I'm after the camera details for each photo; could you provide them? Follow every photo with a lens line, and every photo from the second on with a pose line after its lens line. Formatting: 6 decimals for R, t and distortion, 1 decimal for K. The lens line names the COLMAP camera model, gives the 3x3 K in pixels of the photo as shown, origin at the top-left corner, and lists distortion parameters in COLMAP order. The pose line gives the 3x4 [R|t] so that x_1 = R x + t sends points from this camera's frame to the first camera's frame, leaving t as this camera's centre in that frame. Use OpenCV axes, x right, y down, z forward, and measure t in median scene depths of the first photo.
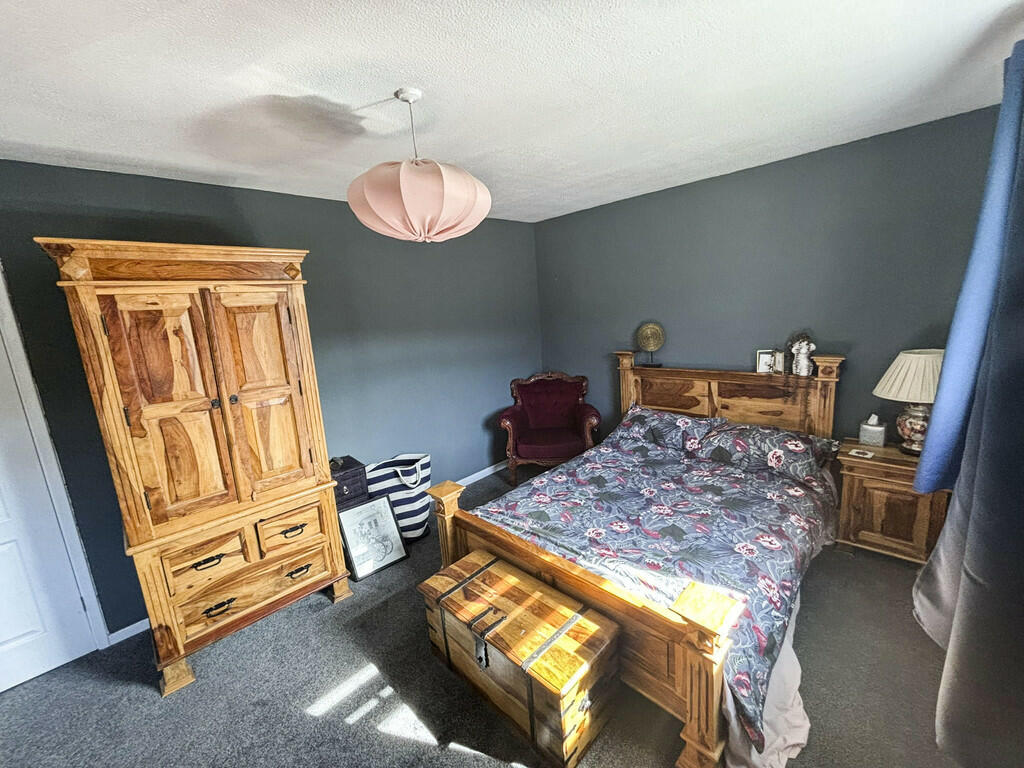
lens RADIAL K [[415.7, 0, 513.4], [0, 415.7, 382.7], [0, 0, 1]] dist [0.001542, -0.000329]
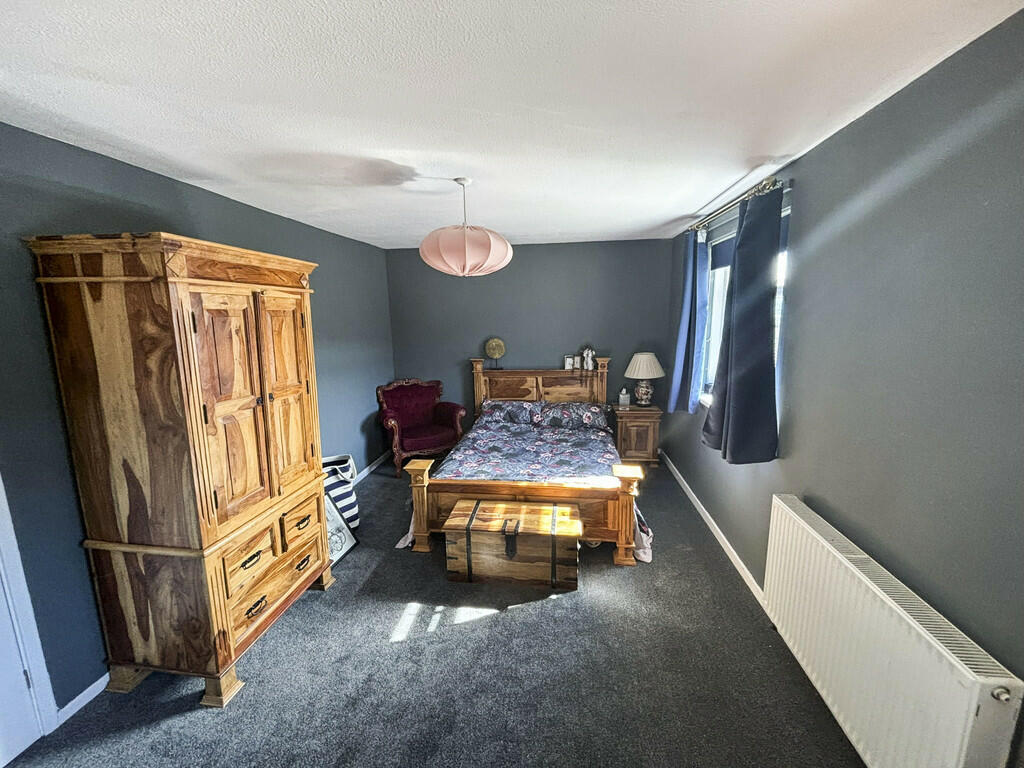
lens RADIAL K [[415.7, 0, 512.6], [0, 415.7, 384.5], [0, 0, 1]] dist [0.001542, -0.000329]
pose [[0.789360, -0.046759, 0.612147, -0.718397], [0.074236, 0.997049, -0.019566, 0.063614], [-0.609425, 0.060888, 0.790502, -0.180808]]
